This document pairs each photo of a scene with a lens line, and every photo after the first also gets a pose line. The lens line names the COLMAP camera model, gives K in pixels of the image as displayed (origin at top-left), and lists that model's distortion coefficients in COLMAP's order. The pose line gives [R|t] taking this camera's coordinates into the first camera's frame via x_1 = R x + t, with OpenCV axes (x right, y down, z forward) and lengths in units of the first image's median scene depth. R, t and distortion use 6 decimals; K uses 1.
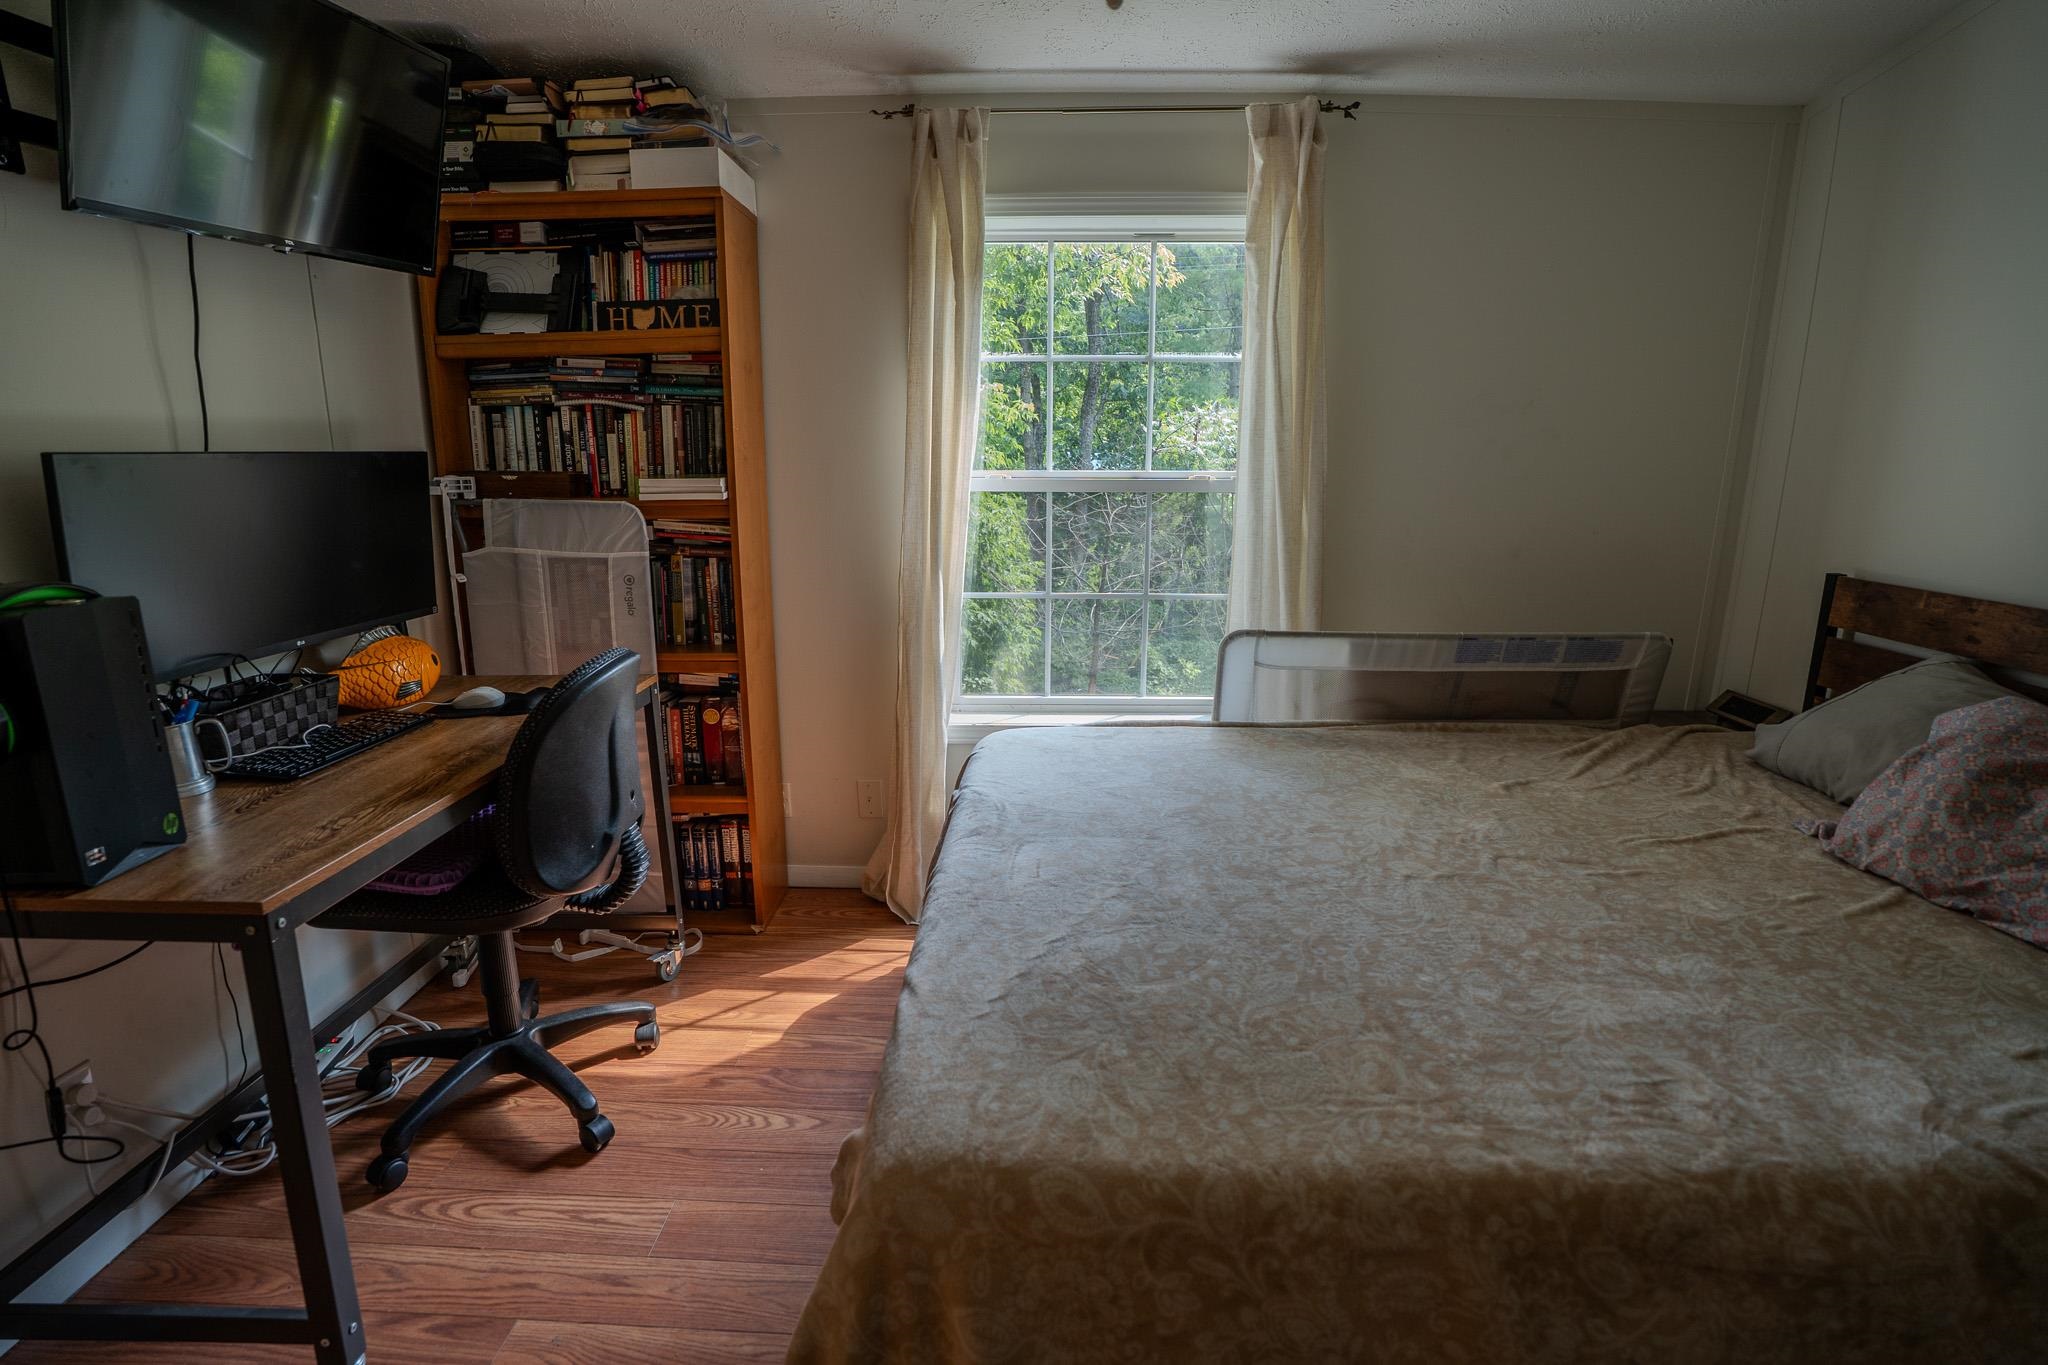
lens RADIAL K [[952.9, 0, 1020.6], [0, 952.9, 683.0], [0, 0, 1]] dist [-0.070046, 0.019789]
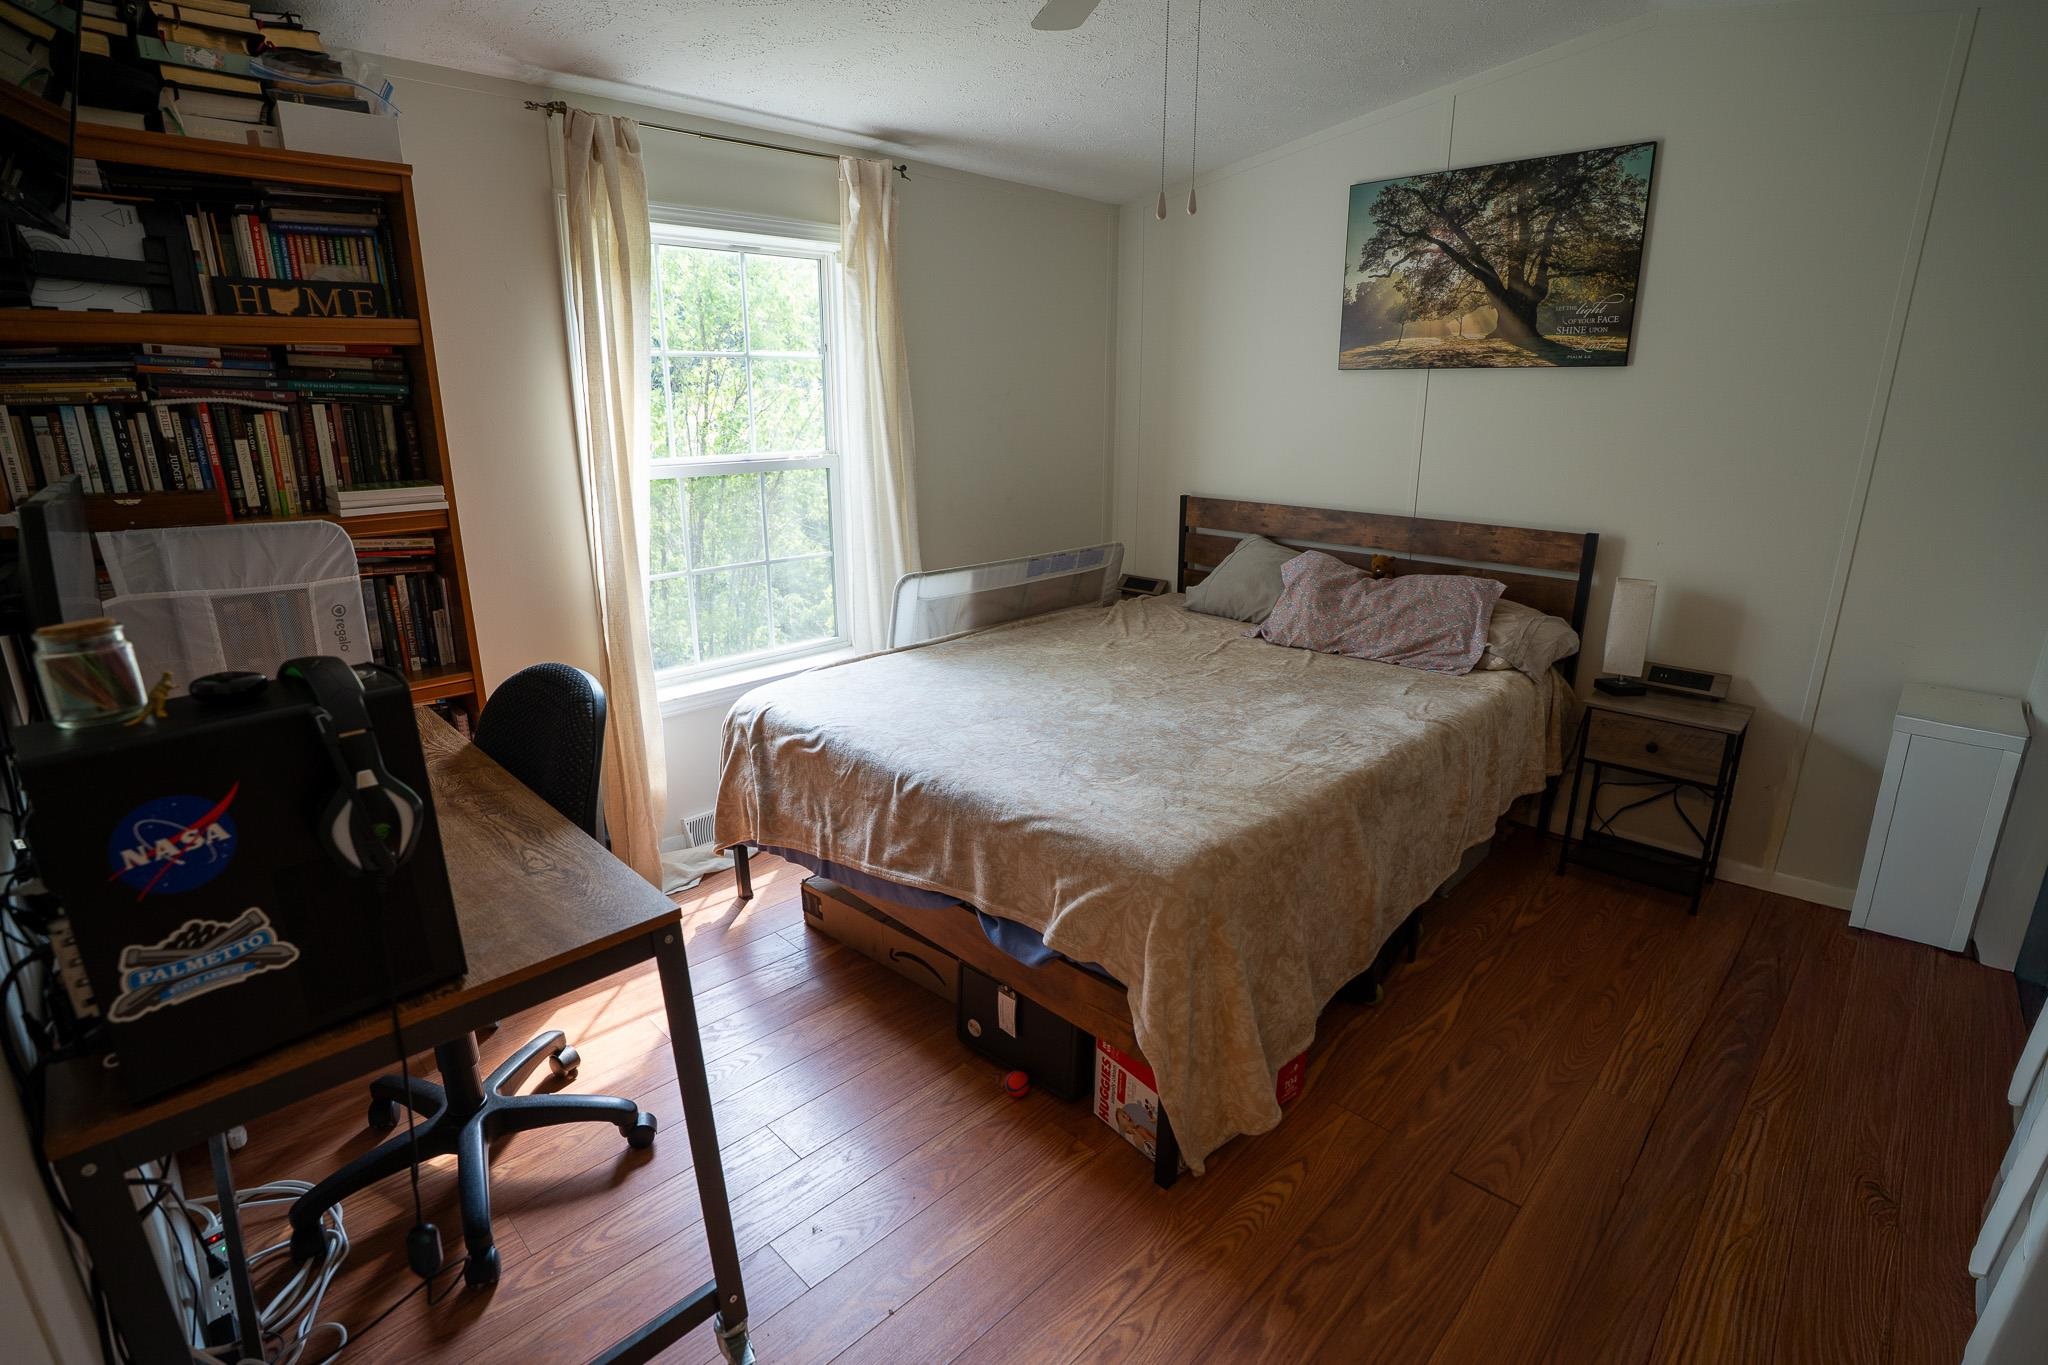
lens RADIAL K [[952.9, 0, 1020.6], [0, 952.9, 683.0], [0, 0, 1]] dist [-0.070046, 0.019789]
pose [[0.695007, -0.205225, 0.689092, -0.582939], [0.171429, 0.978058, 0.118384, -0.037820], [-0.698267, 0.035852, 0.714939, -0.037082]]
